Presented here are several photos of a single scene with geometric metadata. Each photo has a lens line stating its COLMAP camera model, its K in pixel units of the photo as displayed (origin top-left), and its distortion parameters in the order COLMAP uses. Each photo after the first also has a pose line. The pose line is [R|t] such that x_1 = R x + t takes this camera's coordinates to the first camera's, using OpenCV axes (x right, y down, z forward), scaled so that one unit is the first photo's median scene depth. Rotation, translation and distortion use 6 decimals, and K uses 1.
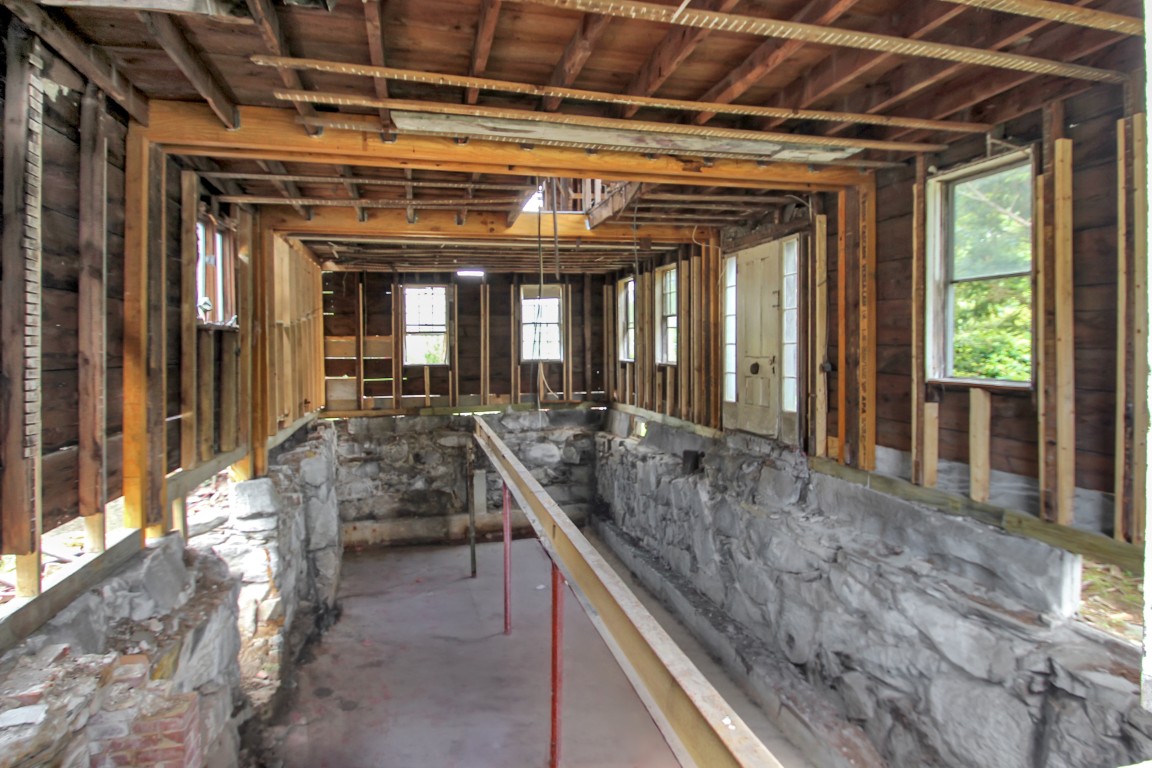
lens RADIAL K [[607.5, 0, 574.0], [0, 607.5, 363.1], [0, 0, 1]] dist [-0.003384, -0.000334]
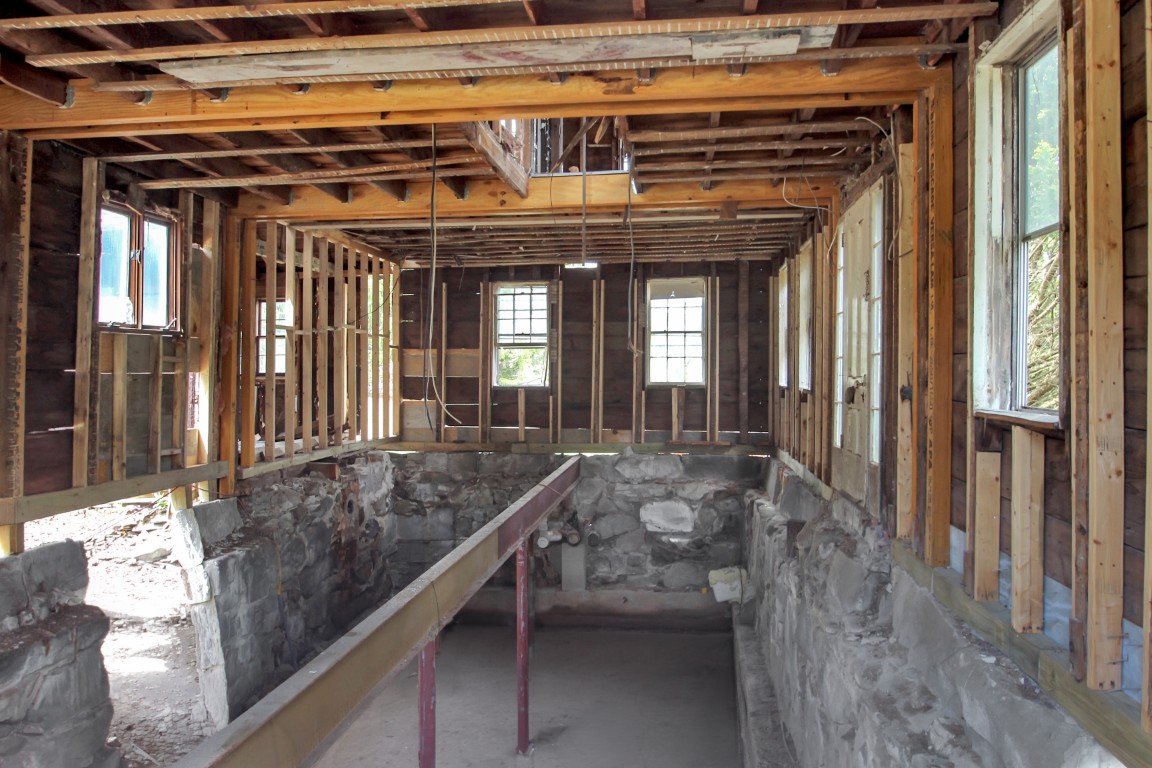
lens RADIAL K [[831.0, 0, 577.1], [0, 831.0, 375.2], [0, 0, 1]] dist [-0.025590, -0.000538]
pose [[0.930572, 0.013521, -0.365859, 0.202827], [-0.022117, 0.999569, -0.019315, 0.006705], [0.365440, 0.026066, 0.930470, 0.054685]]
